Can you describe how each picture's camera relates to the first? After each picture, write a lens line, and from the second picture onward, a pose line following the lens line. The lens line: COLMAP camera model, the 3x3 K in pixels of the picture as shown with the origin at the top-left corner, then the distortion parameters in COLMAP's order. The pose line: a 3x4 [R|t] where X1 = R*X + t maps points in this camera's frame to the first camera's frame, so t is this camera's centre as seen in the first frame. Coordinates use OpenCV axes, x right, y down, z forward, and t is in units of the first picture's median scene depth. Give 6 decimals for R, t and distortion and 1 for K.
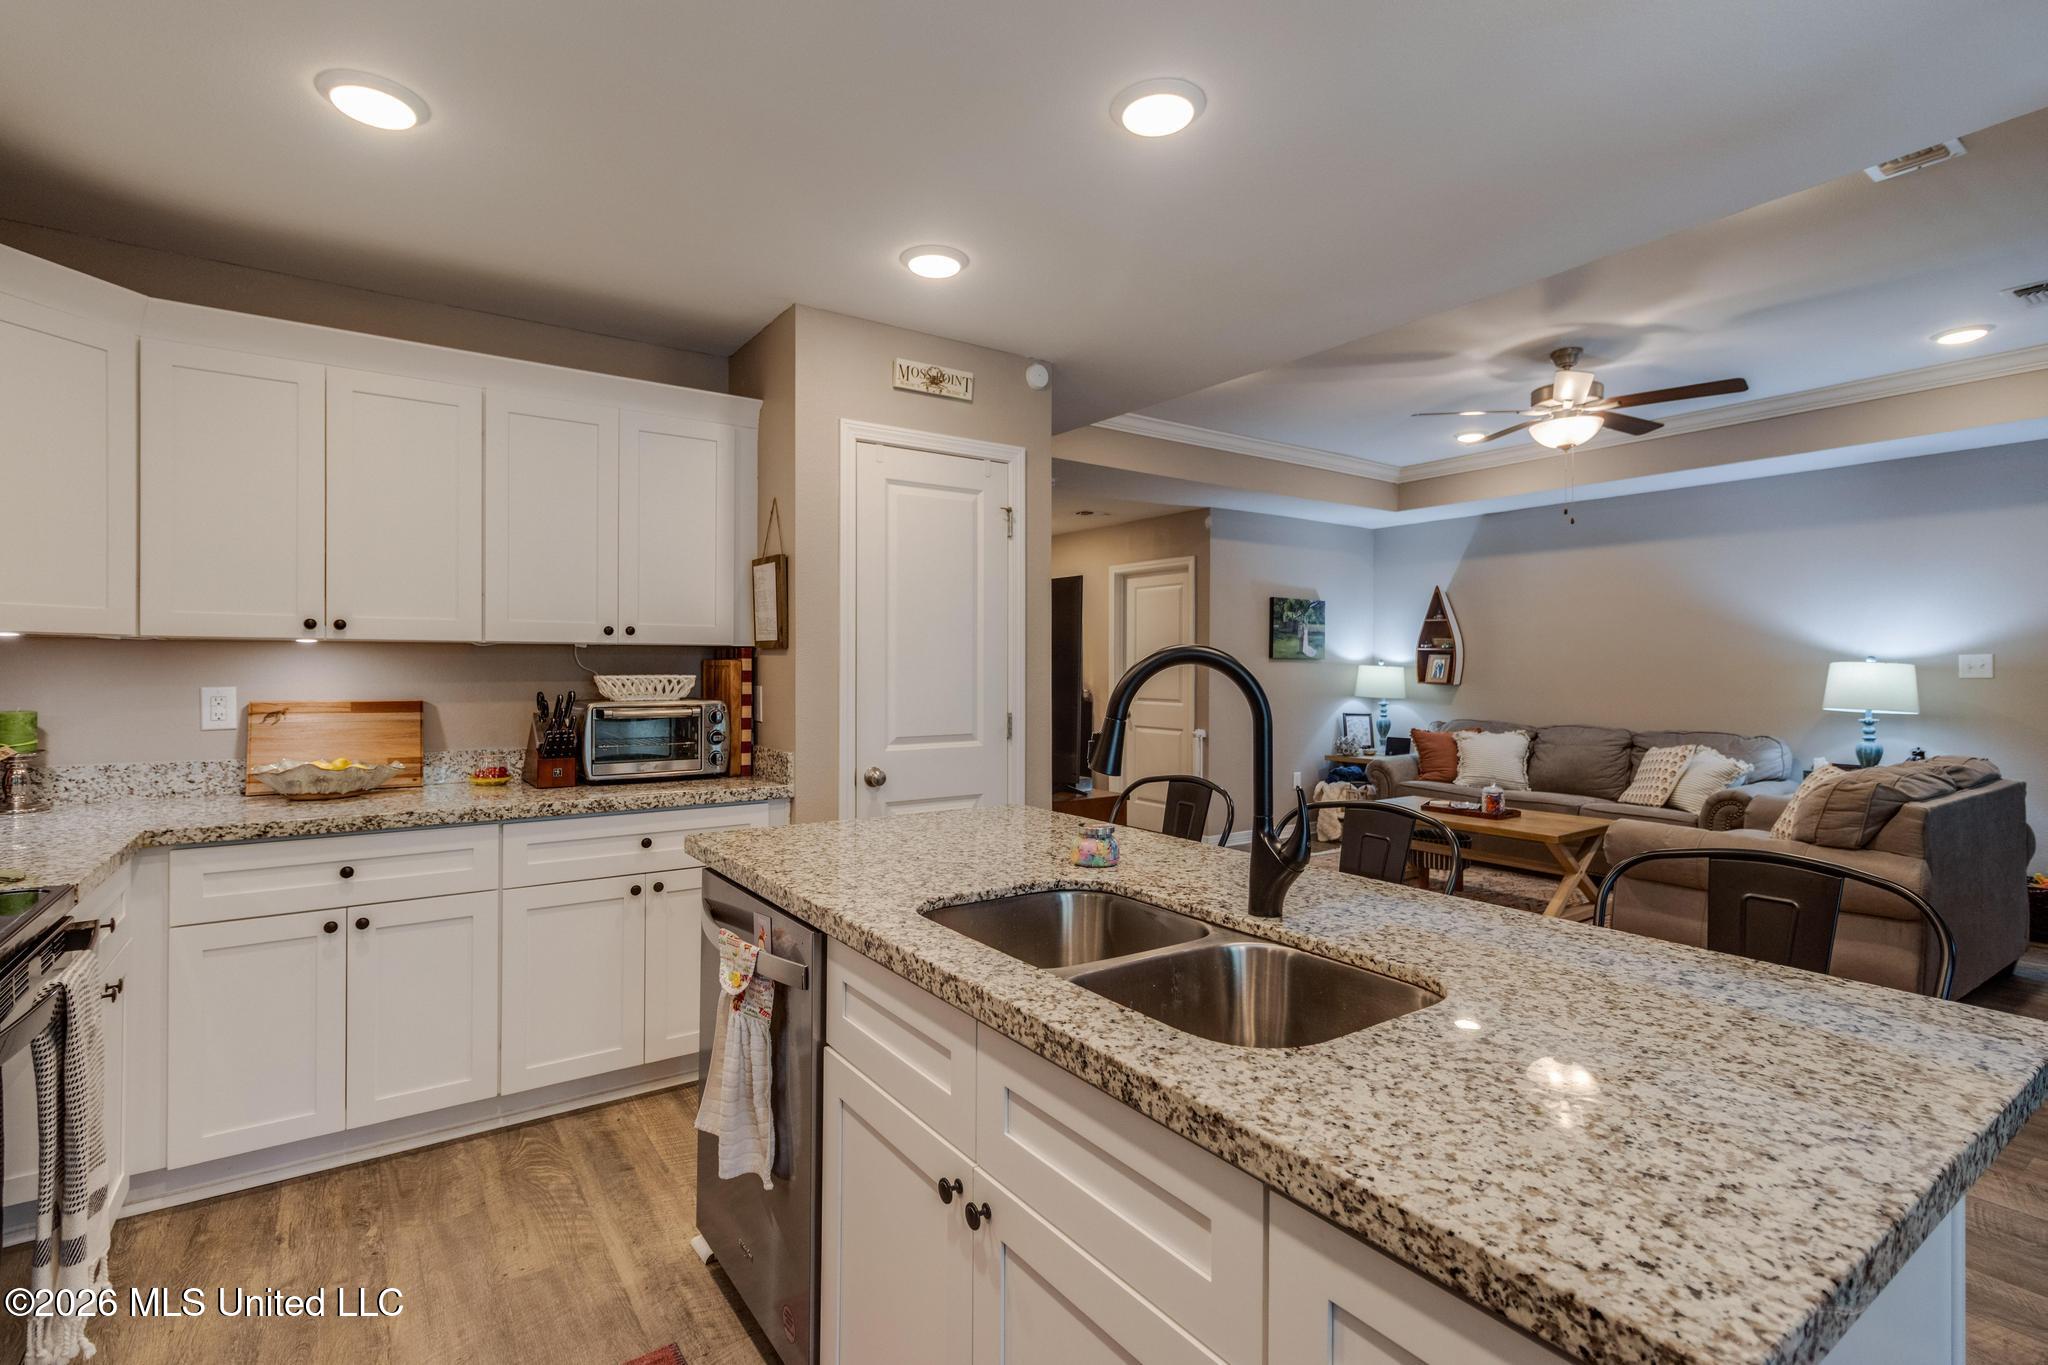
lens RADIAL K [[990.2, 0, 1024.0], [0, 990.2, 682.5], [0, 0, 1]] dist [0.139969, 0.000003]
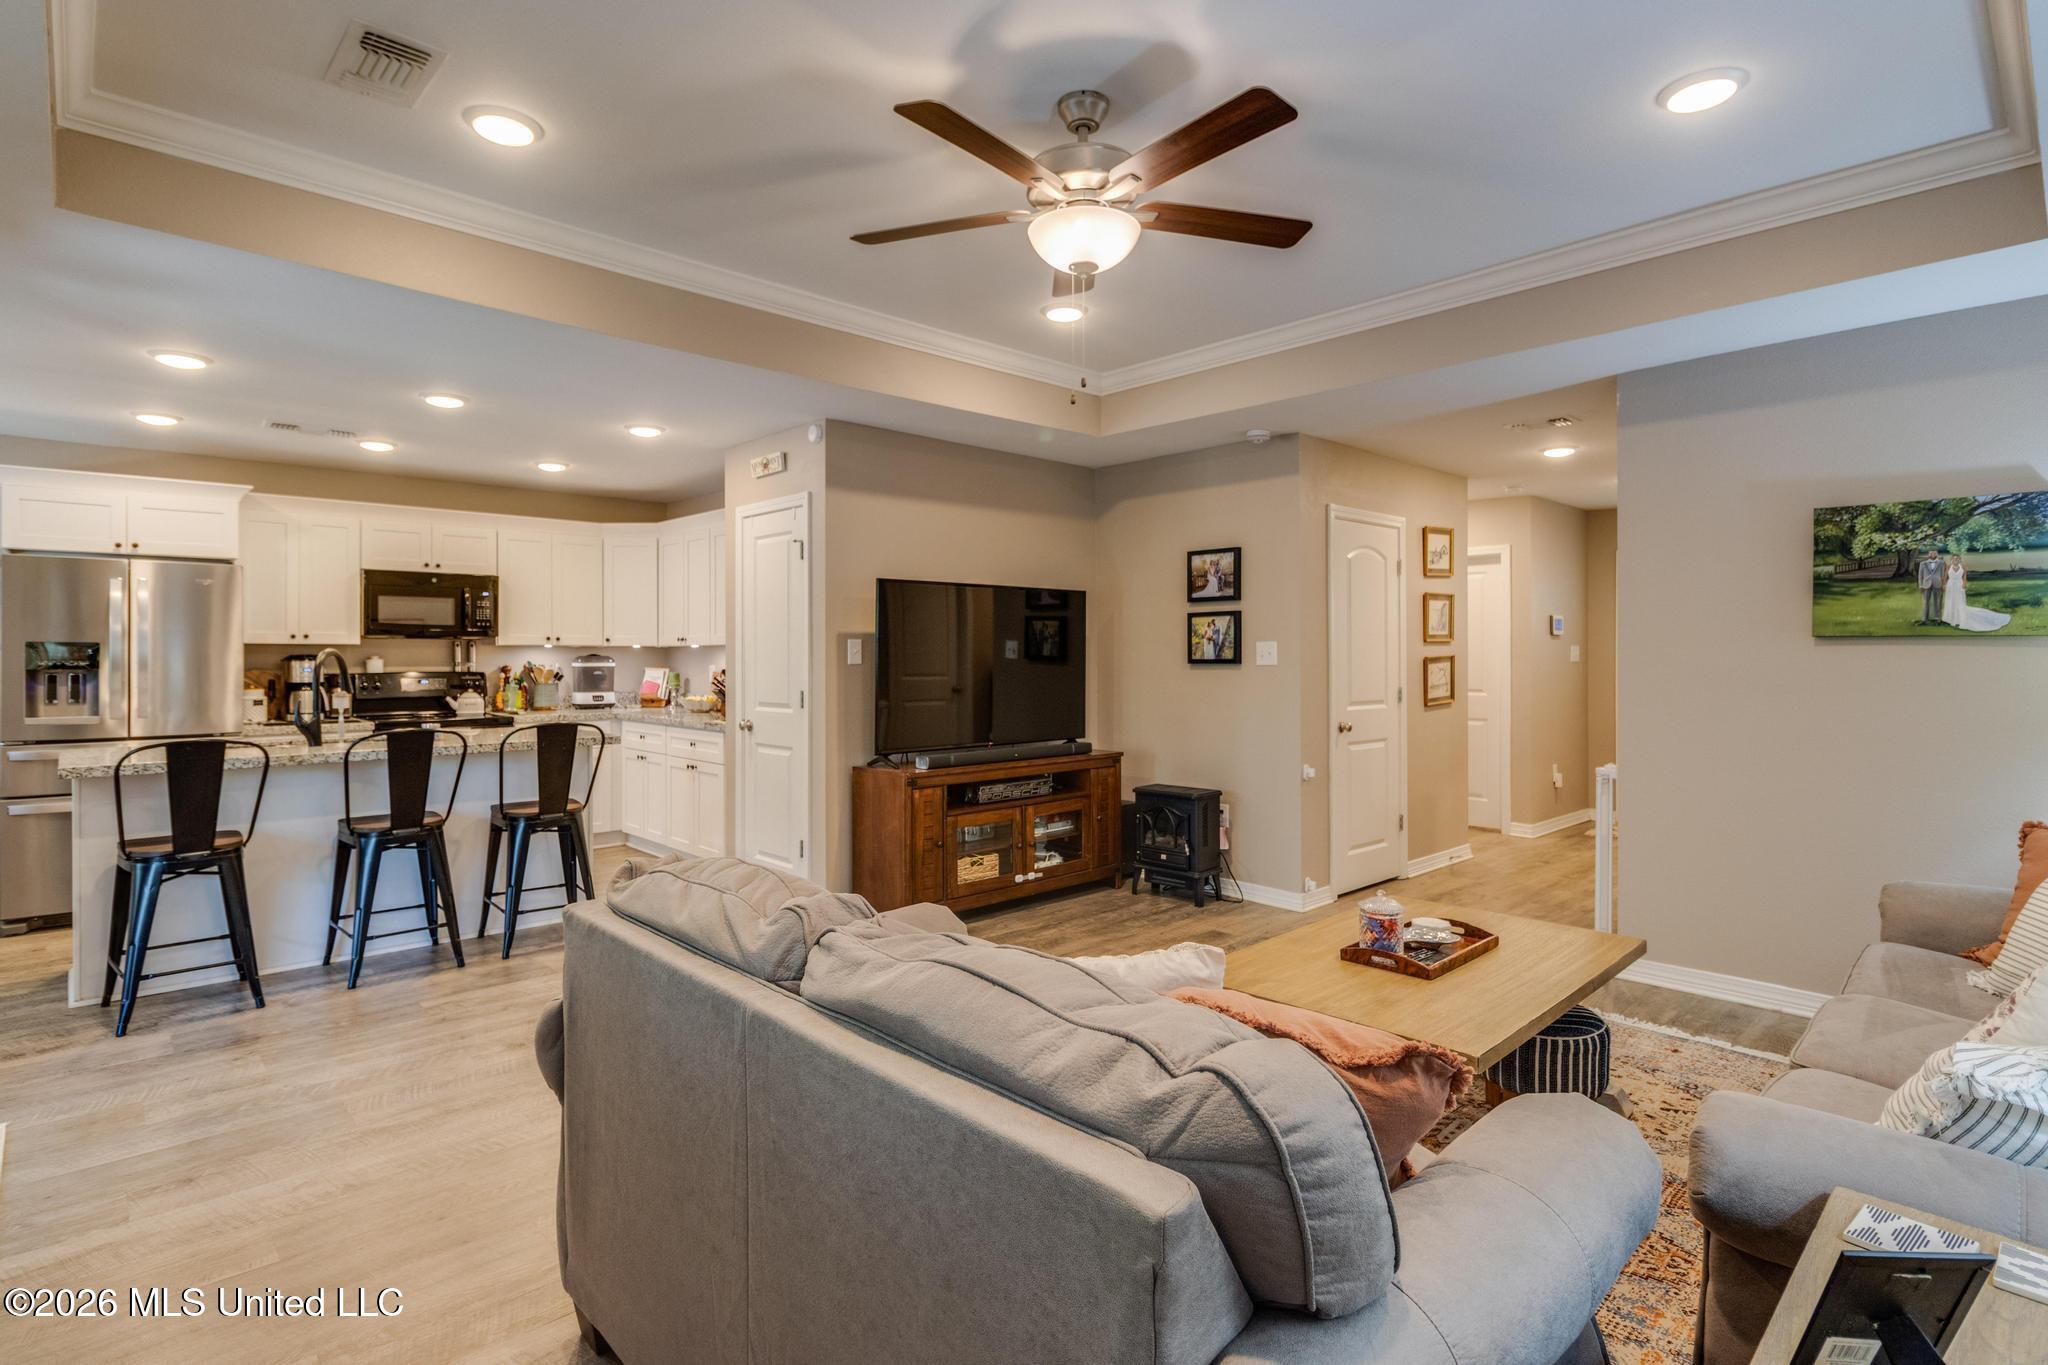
lens RADIAL K [[1019.6, 0, 1009.2], [0, 1019.6, 660.5], [0, 0, 1]] dist [0.000205, 0.000110]
pose [[0.150191, -0.003912, -0.988649, 1.397114], [-0.020668, 0.999761, -0.007095, -0.004726], [0.988441, 0.021499, 0.150074, 1.154326]]
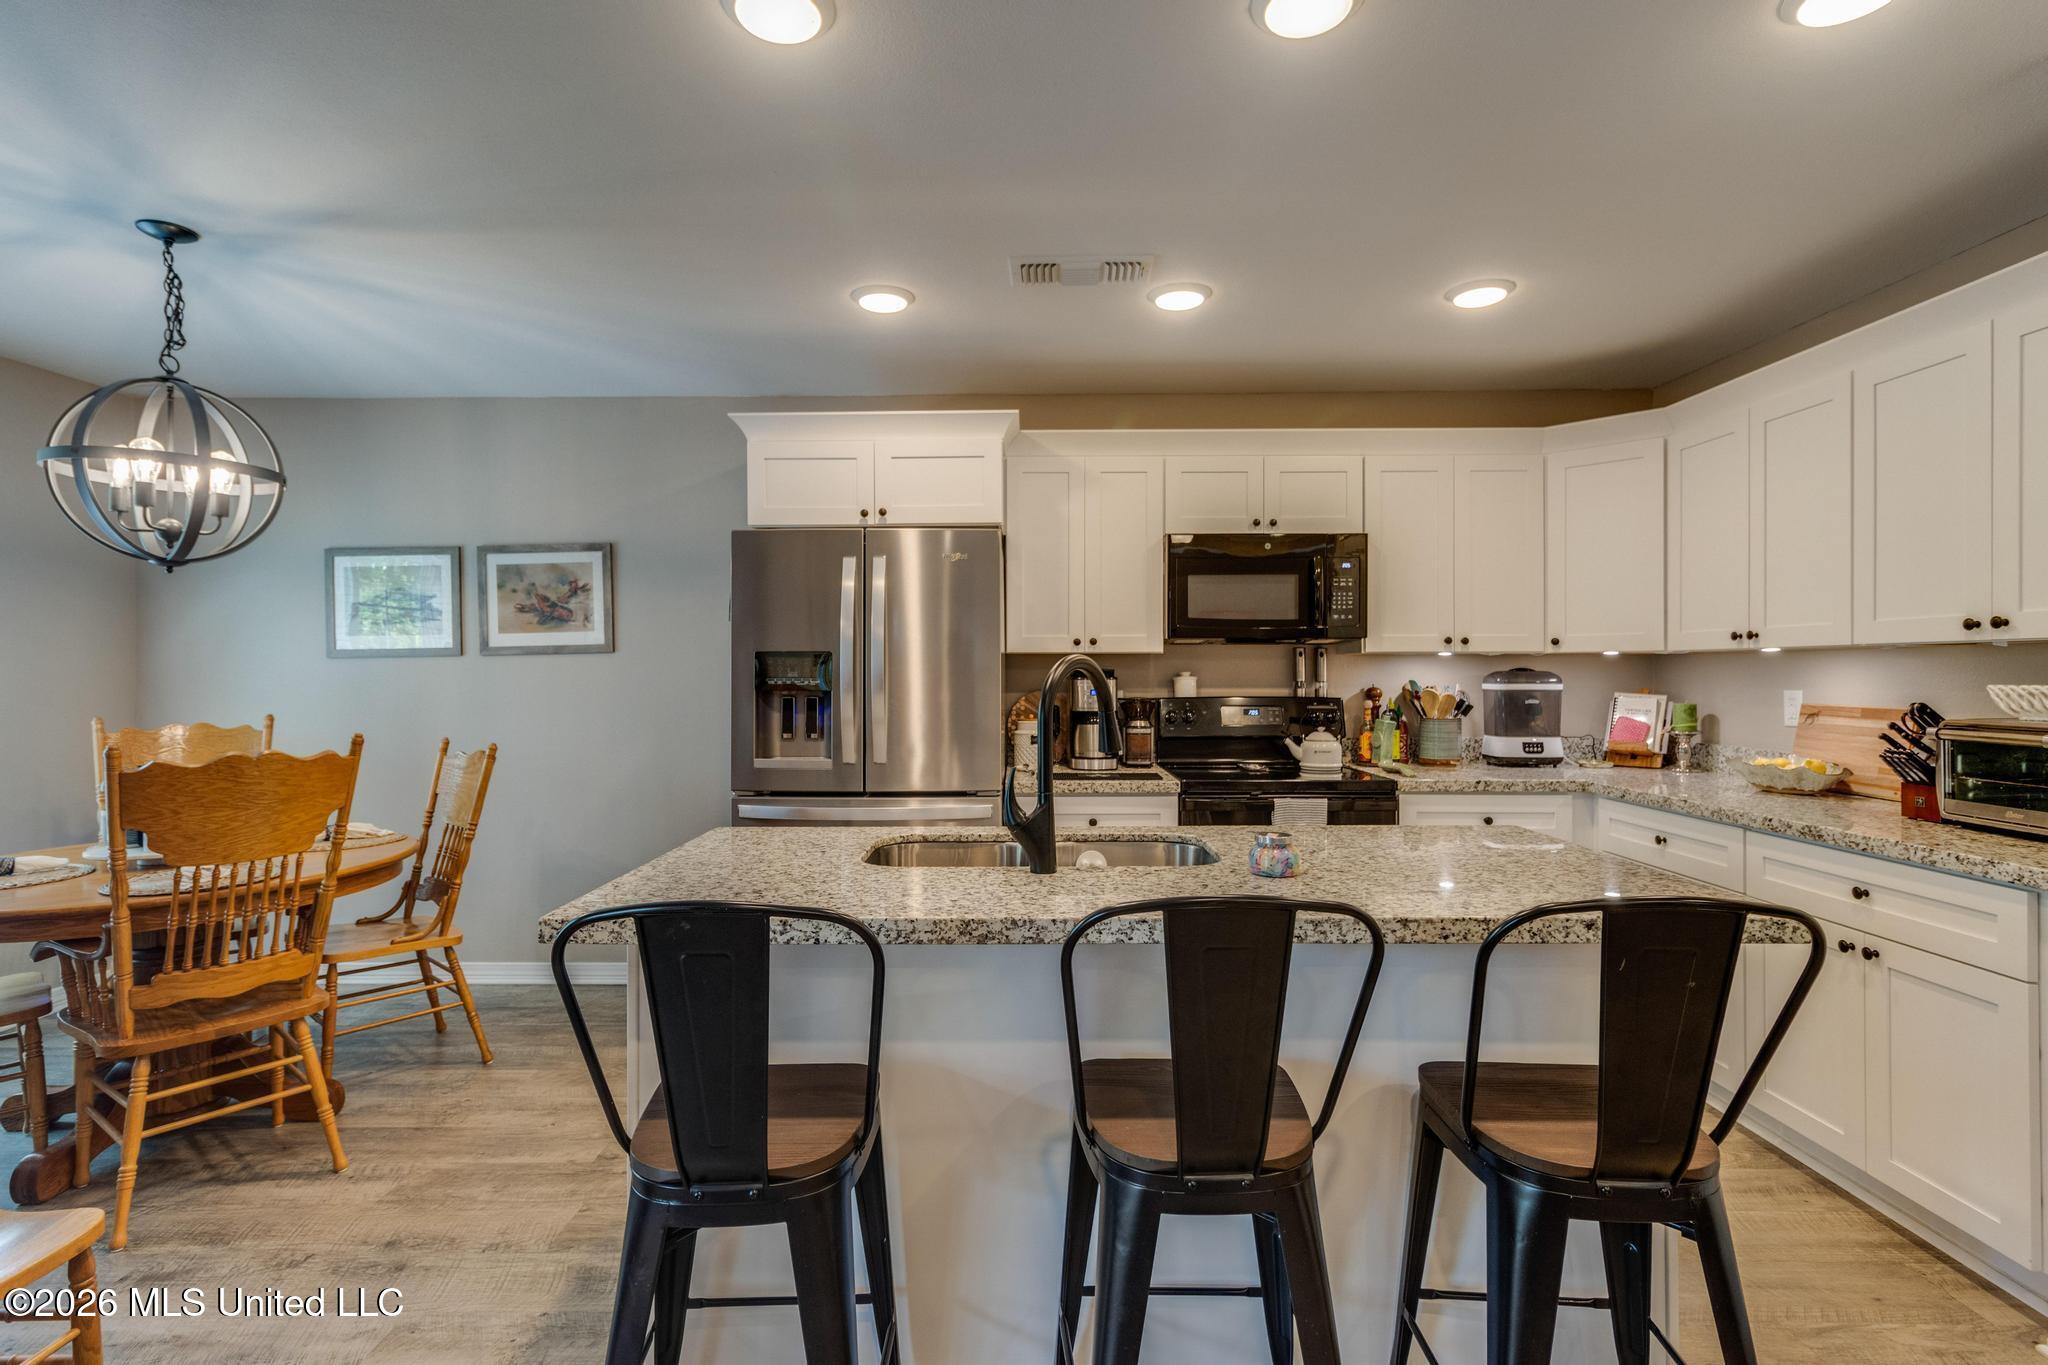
lens RADIAL K [[1019.6, 0, 1009.2], [0, 1019.6, 660.5], [0, 0, 1]] dist [0.000205, 0.000110]
pose [[-0.563253, -0.018119, -0.826086, 0.622610], [-0.022621, 0.999723, -0.006504, -0.002980], [0.825975, 0.015024, -0.563507, 0.846931]]
